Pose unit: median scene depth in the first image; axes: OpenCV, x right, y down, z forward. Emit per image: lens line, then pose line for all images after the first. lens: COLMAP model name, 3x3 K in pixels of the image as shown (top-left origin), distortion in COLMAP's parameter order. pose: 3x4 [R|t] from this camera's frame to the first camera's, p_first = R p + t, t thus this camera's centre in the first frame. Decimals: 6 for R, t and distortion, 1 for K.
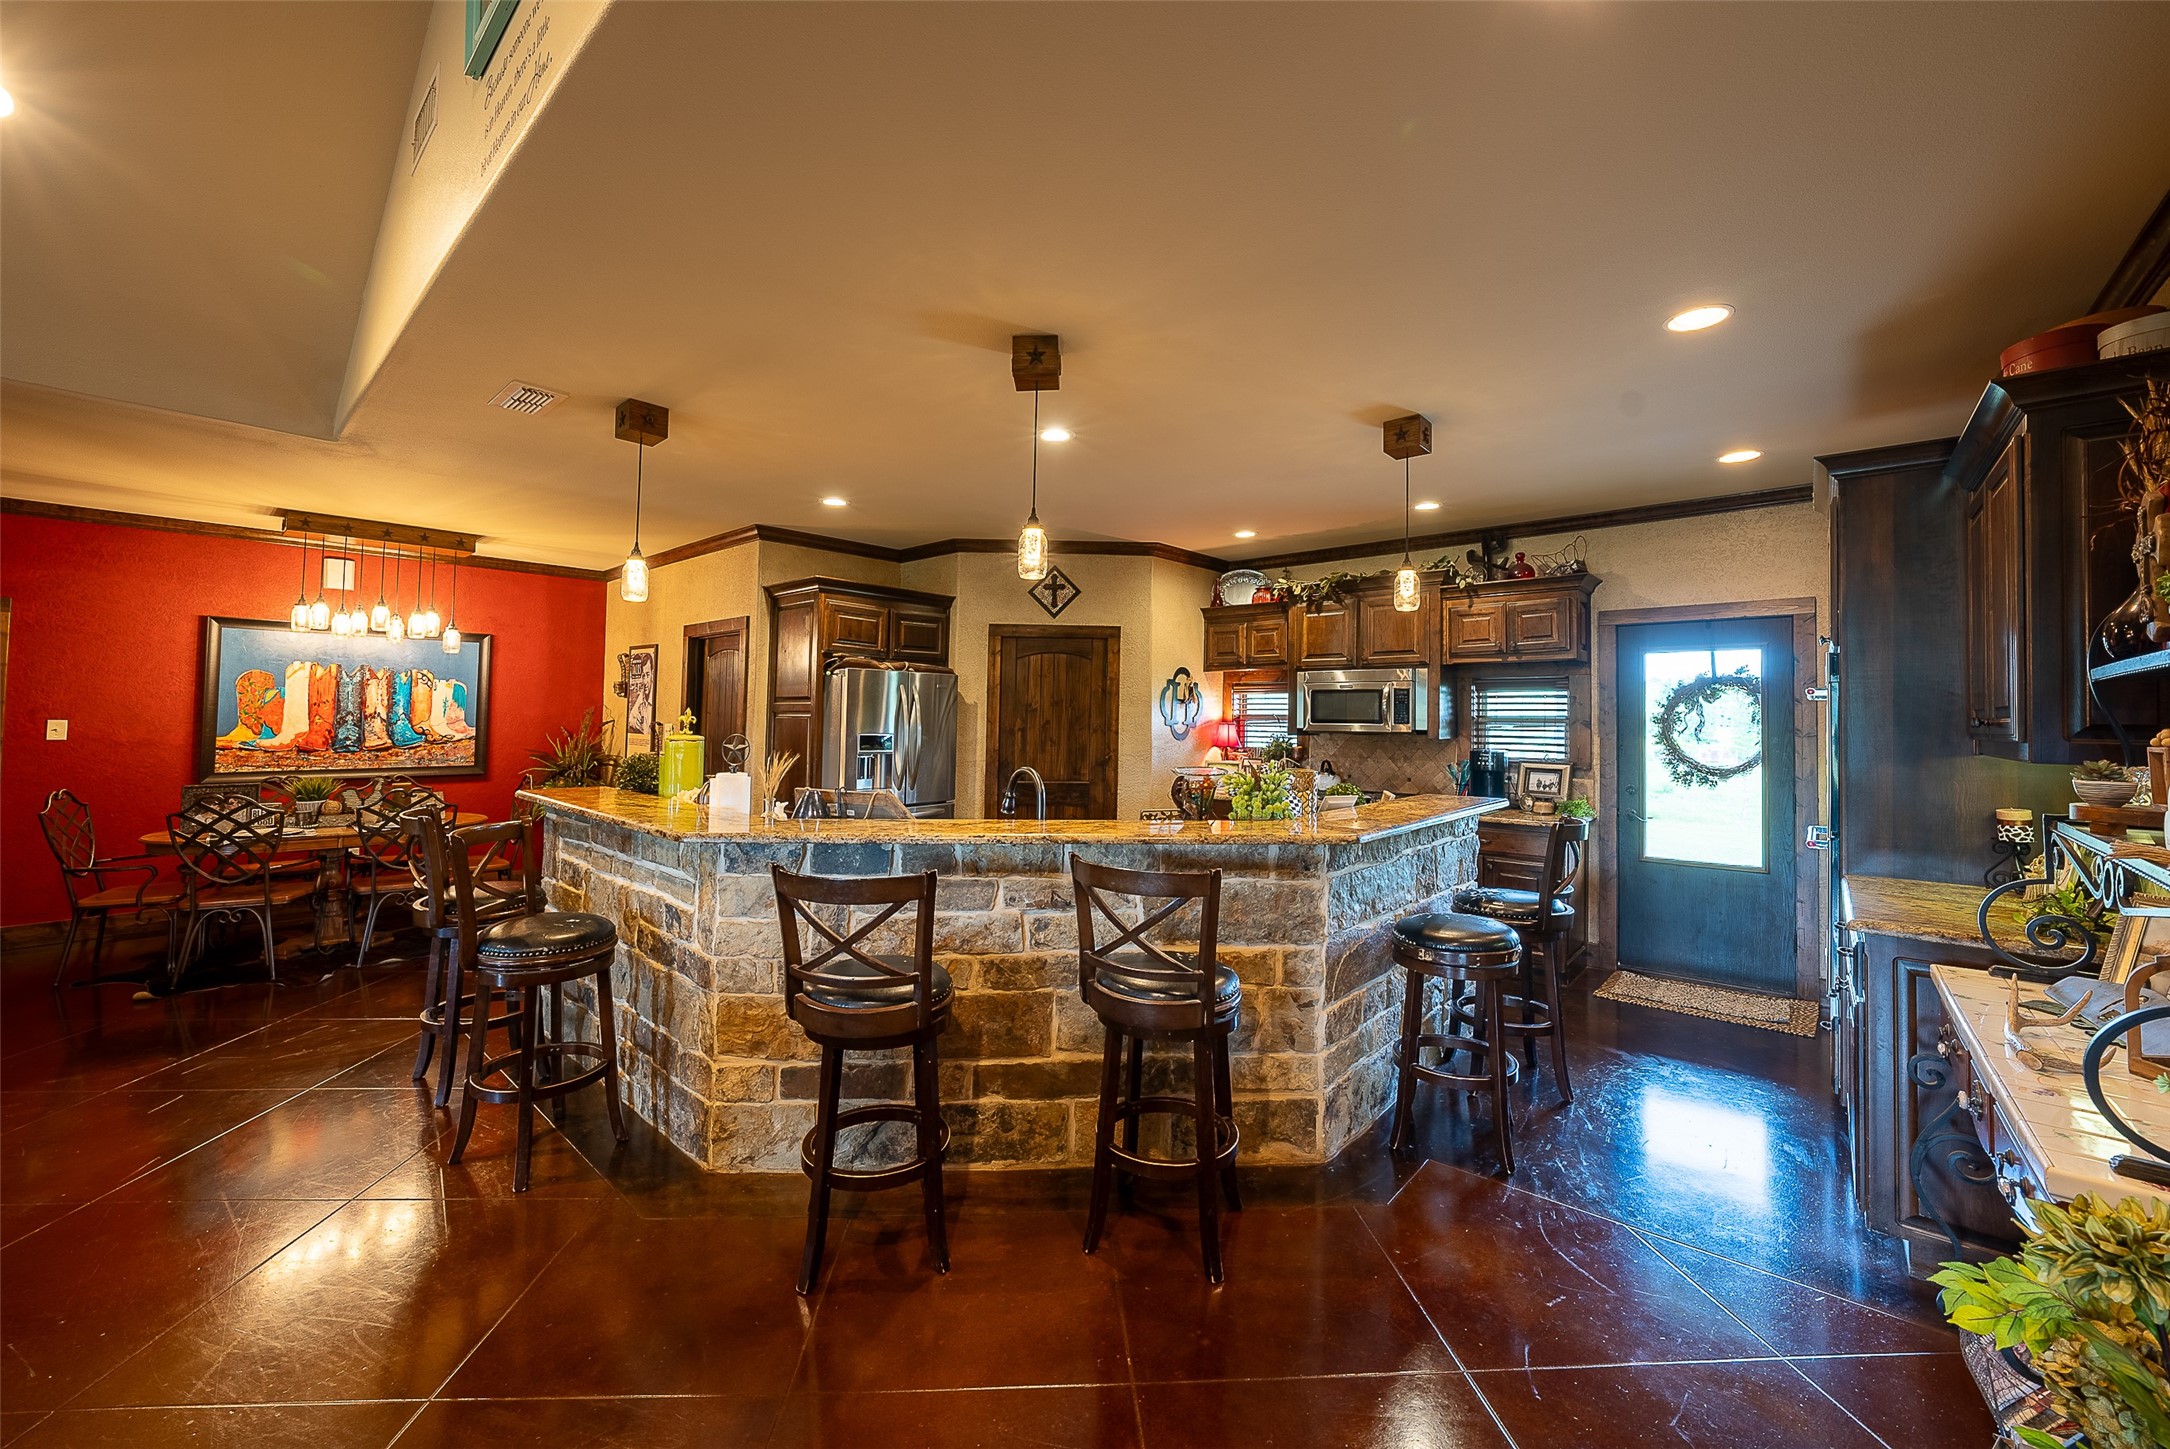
lens RADIAL K [[860.3, 0, 1079.1], [0, 860.3, 713.7], [0, 0, 1]] dist [-0.003571, -0.000092]
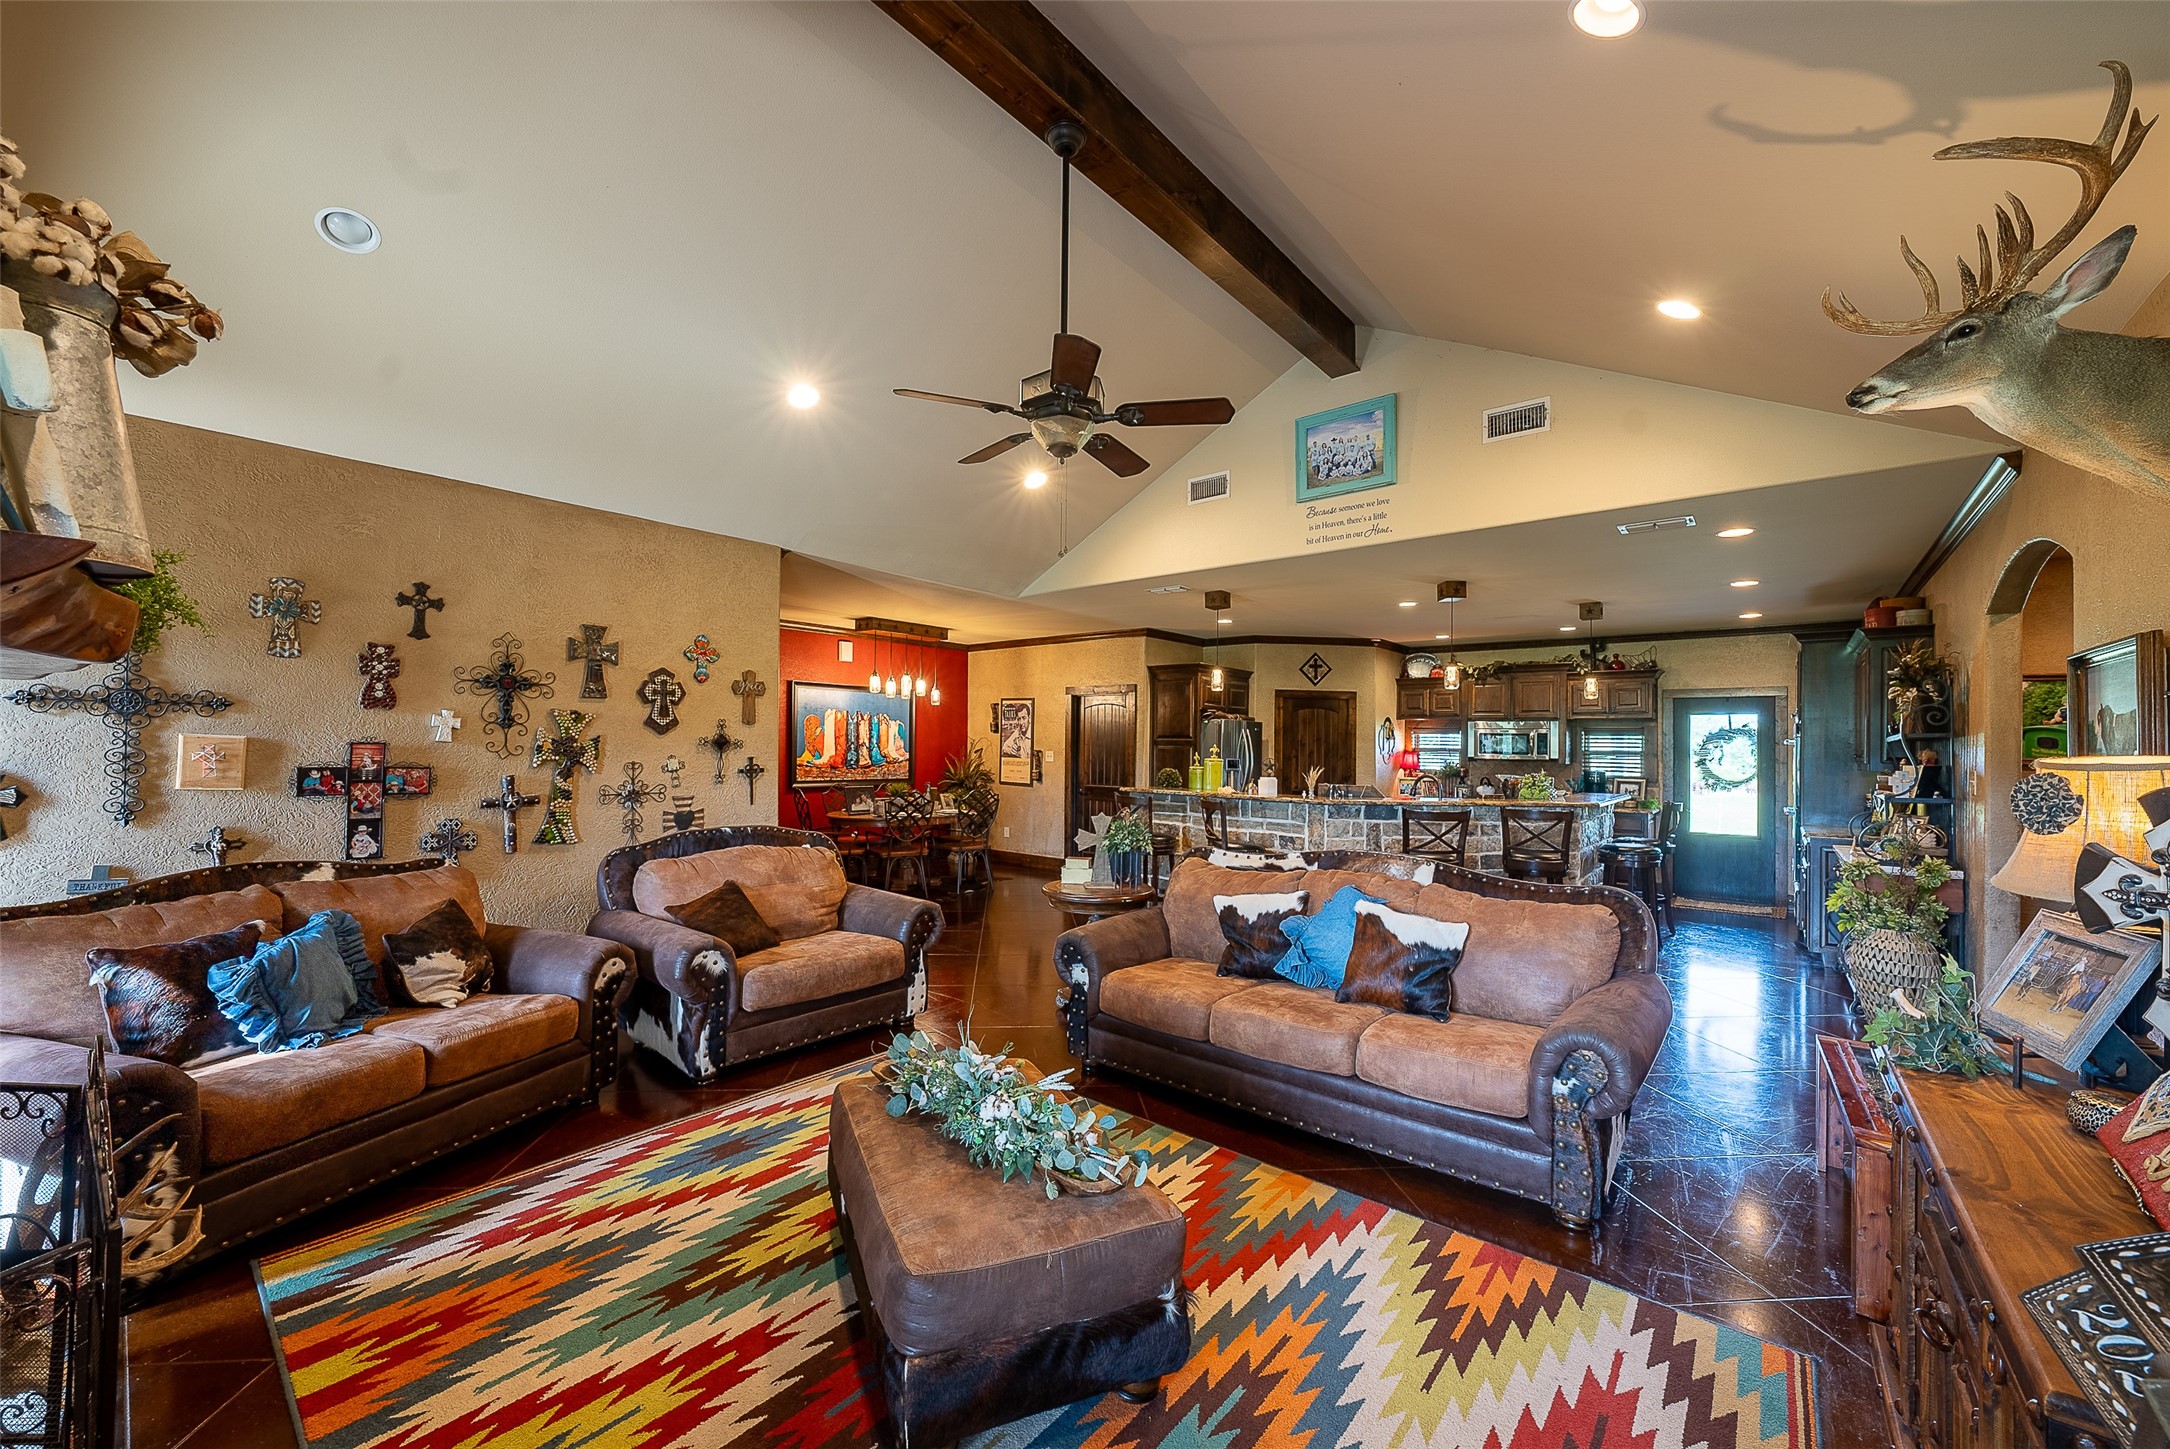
lens RADIAL K [[860.3, 0, 1086.7], [0, 860.3, 741.3], [0, 0, 1]] dist [-0.003571, -0.000092]
pose [[0.999362, 0.007174, 0.034988, -0.541366], [-0.007152, 0.999974, -0.000764, -0.006124], [-0.034992, 0.000513, 0.999387, -0.603282]]
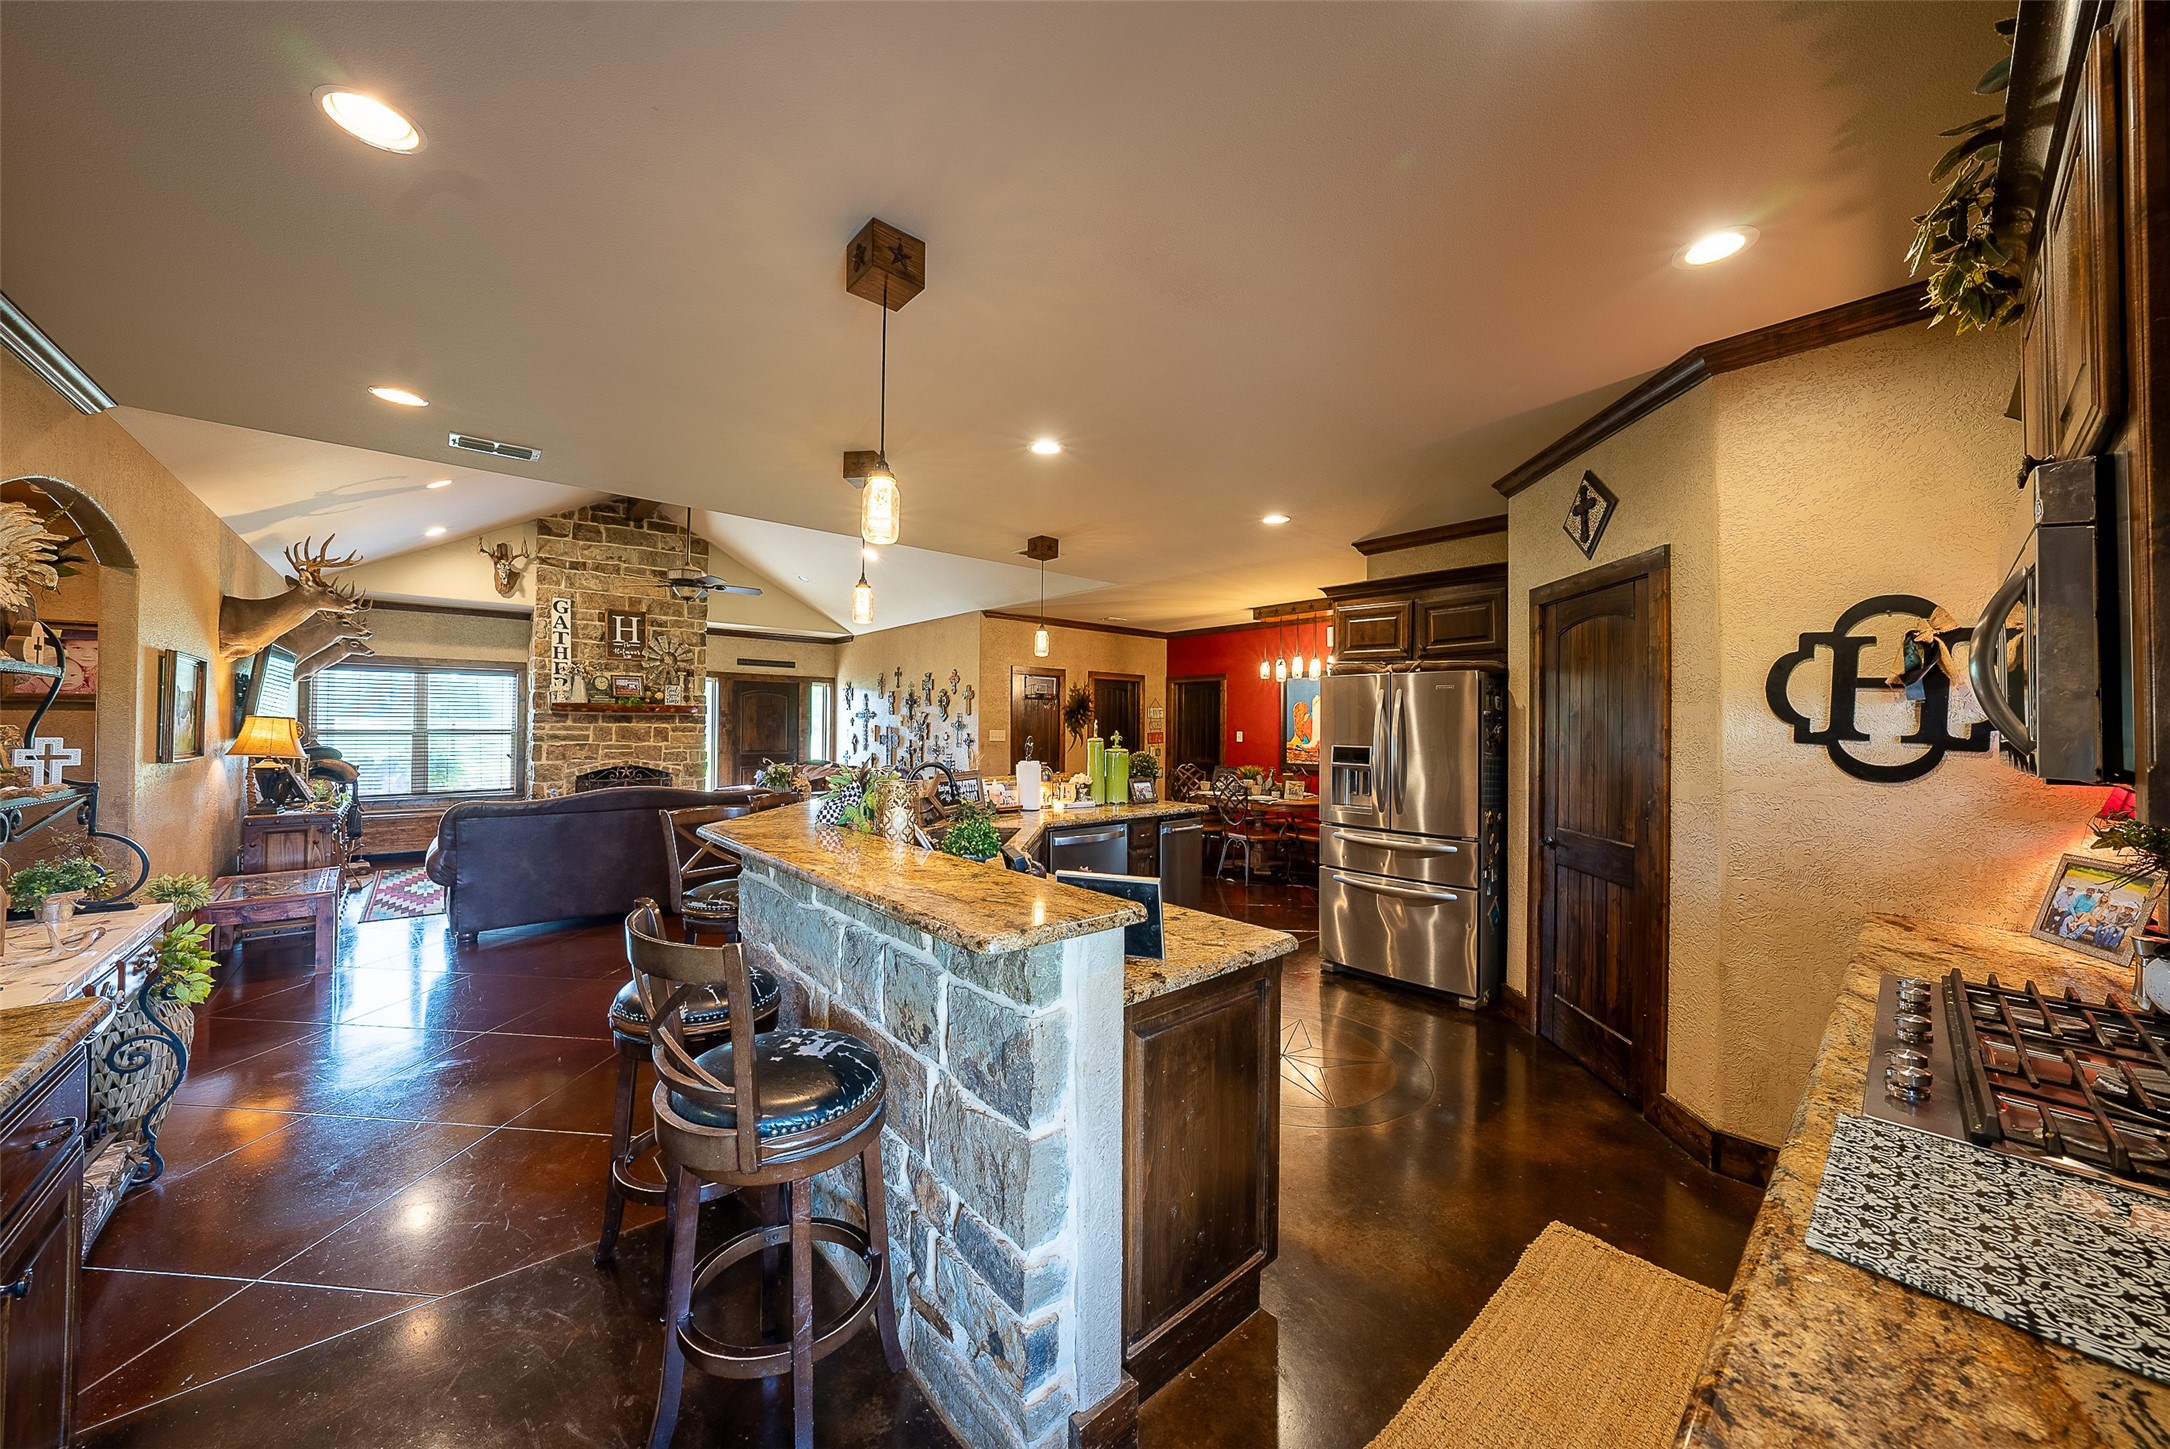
lens RADIAL K [[757.7, 0, 1072.4], [0, 757.7, 715.5], [0, 0, 1]] dist [0.000577, 0.000024]
pose [[-0.135636, -0.022432, -0.990505, 0.580273], [-0.005301, 0.999746, -0.021915, 0.009882], [0.990745, 0.002278, -0.135720, 0.792694]]
